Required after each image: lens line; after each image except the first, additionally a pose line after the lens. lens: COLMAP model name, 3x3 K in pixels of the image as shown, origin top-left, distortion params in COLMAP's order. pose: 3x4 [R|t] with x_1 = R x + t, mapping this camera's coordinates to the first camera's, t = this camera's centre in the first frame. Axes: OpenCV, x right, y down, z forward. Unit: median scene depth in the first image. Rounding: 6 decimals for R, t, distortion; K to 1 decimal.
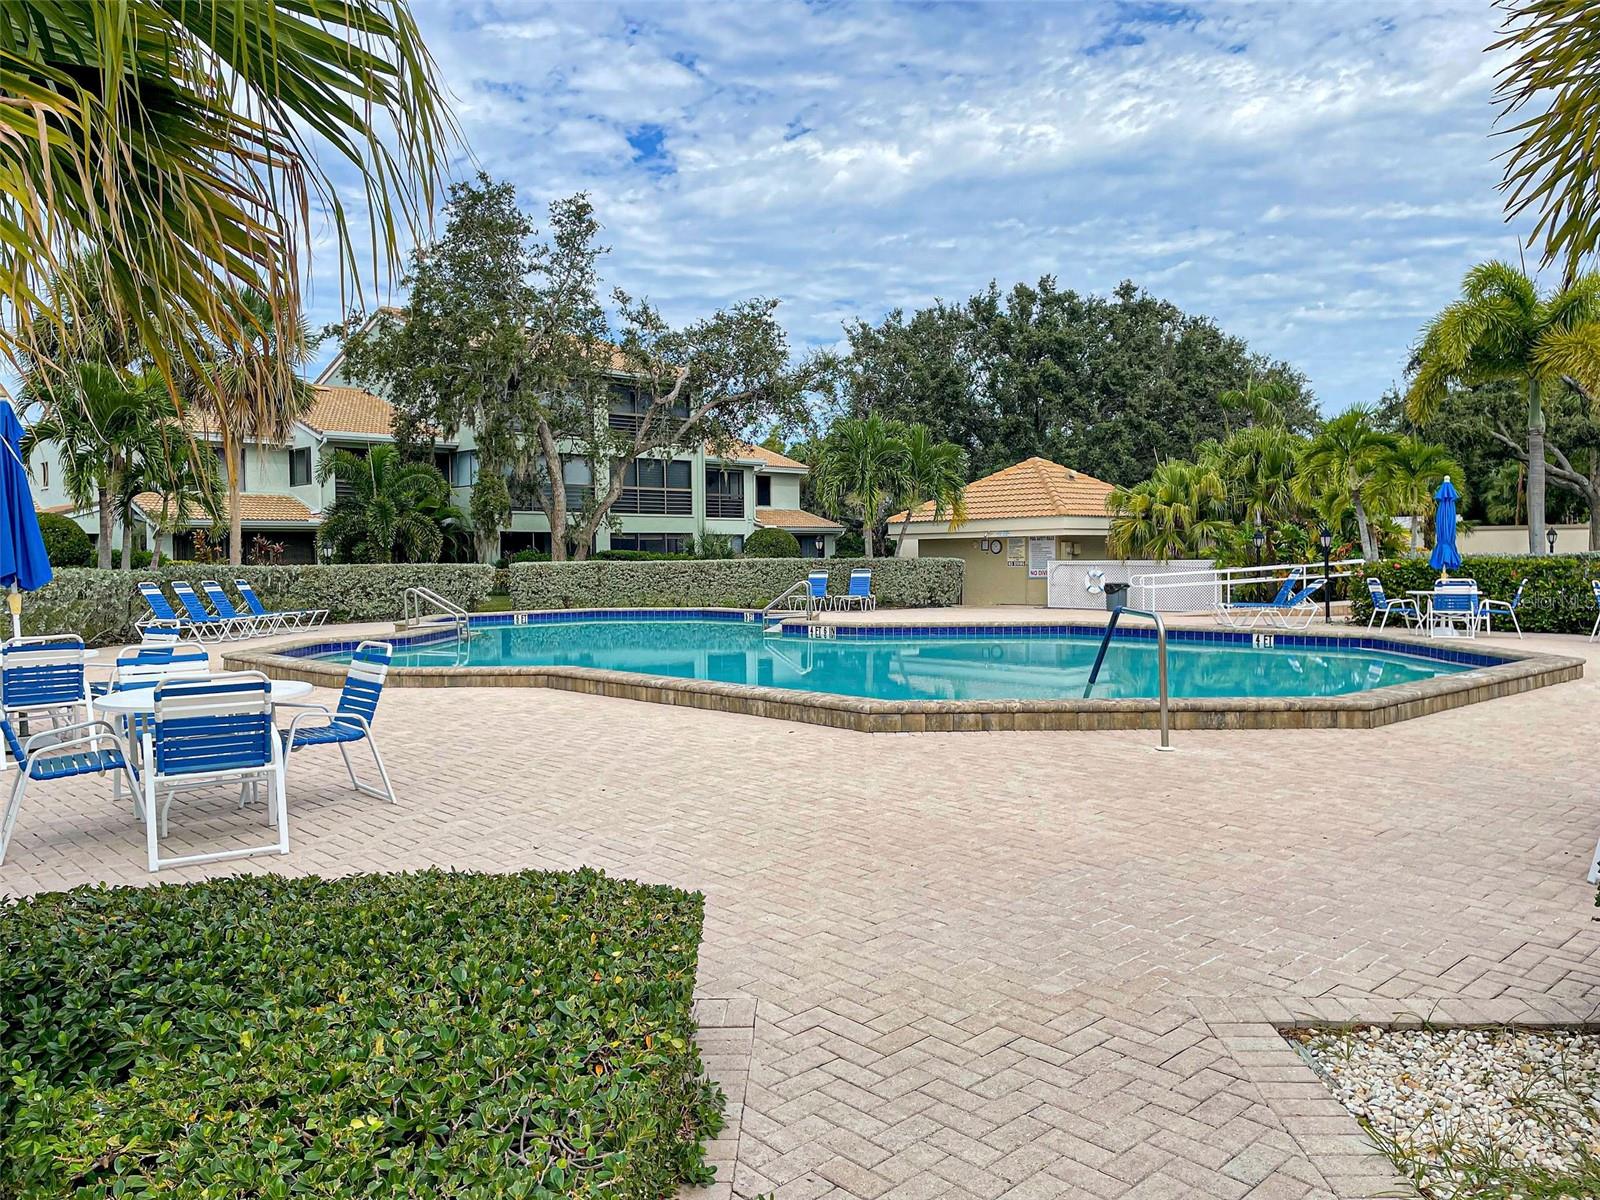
lens RADIAL K [[1181.2, 0, 800.0], [0, 1181.2, 600.0], [0, 0, 1]] dist [0.073936, -0.096196]
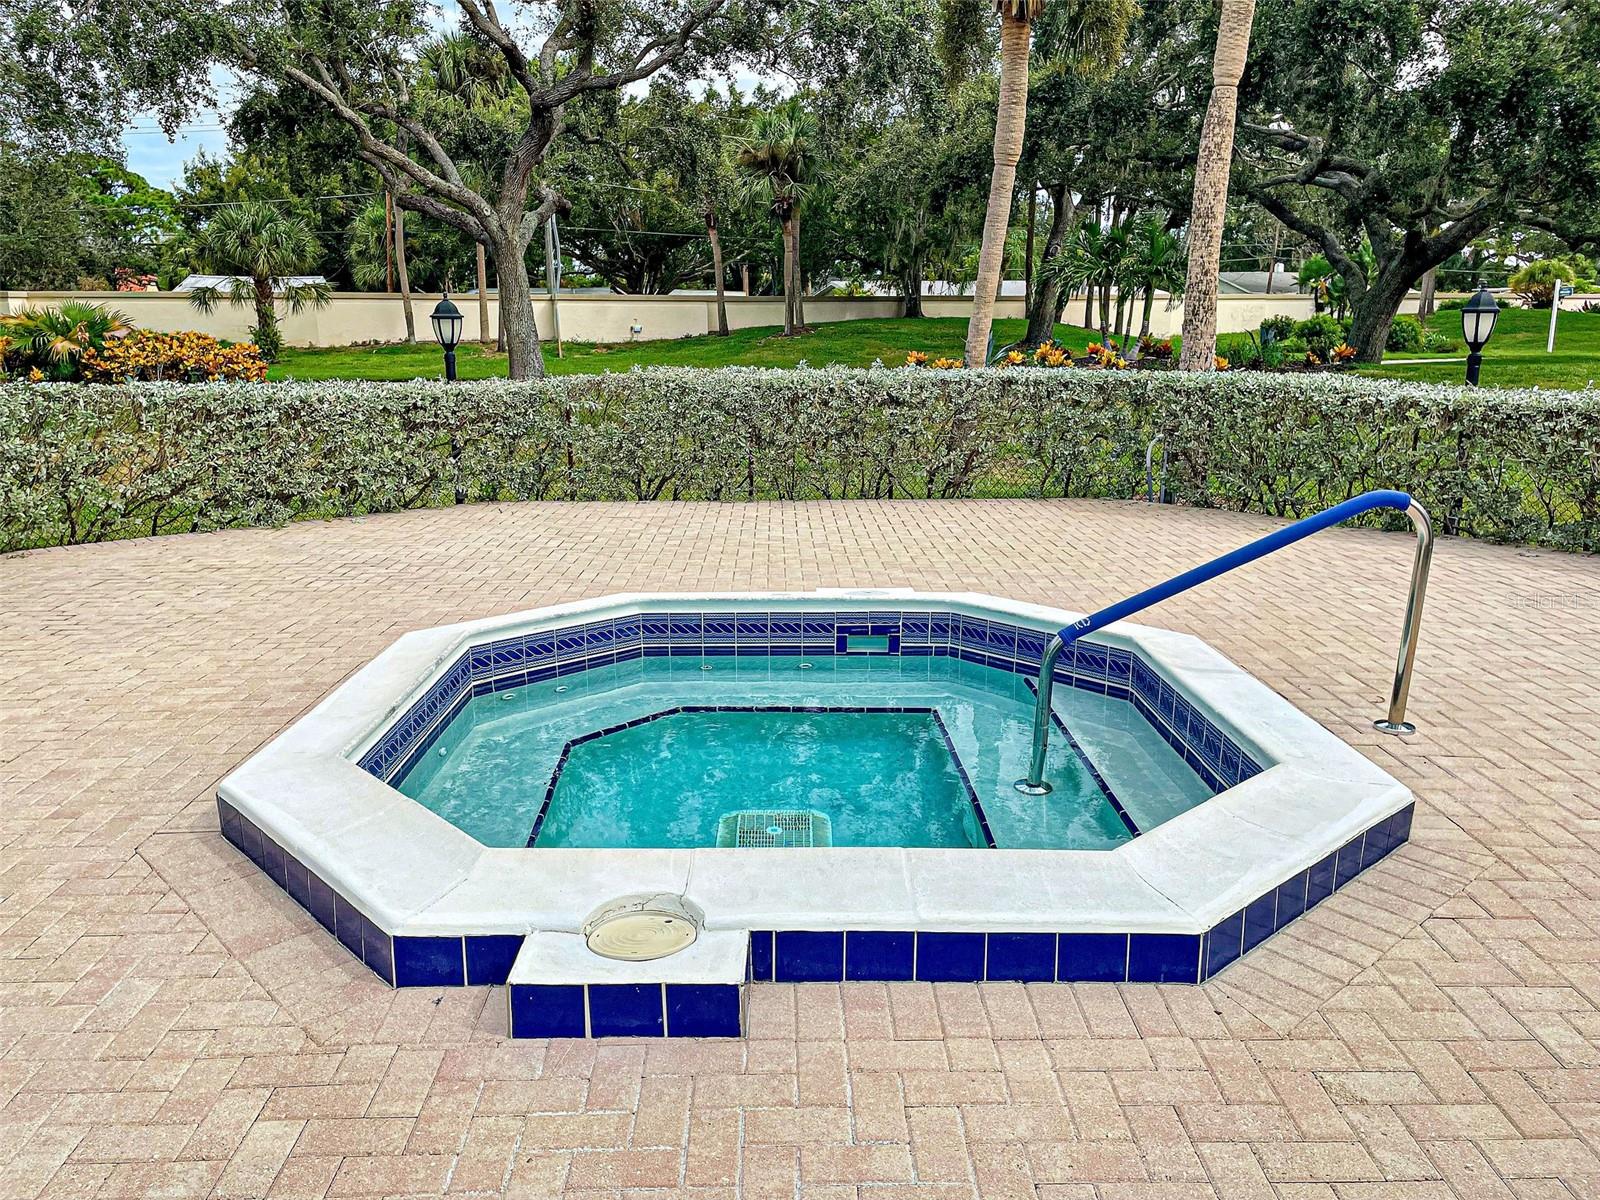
lens RADIAL K [[1181.2, 0, 800.0], [0, 1181.2, 600.0], [0, 0, 1]] dist [0.073936, -0.096196]
pose [[0.658038, -0.163508, 0.735018, 0.208236], [0.020632, 0.979688, 0.199465, -0.019891], [-0.752702, -0.116091, 0.648045, 0.335587]]
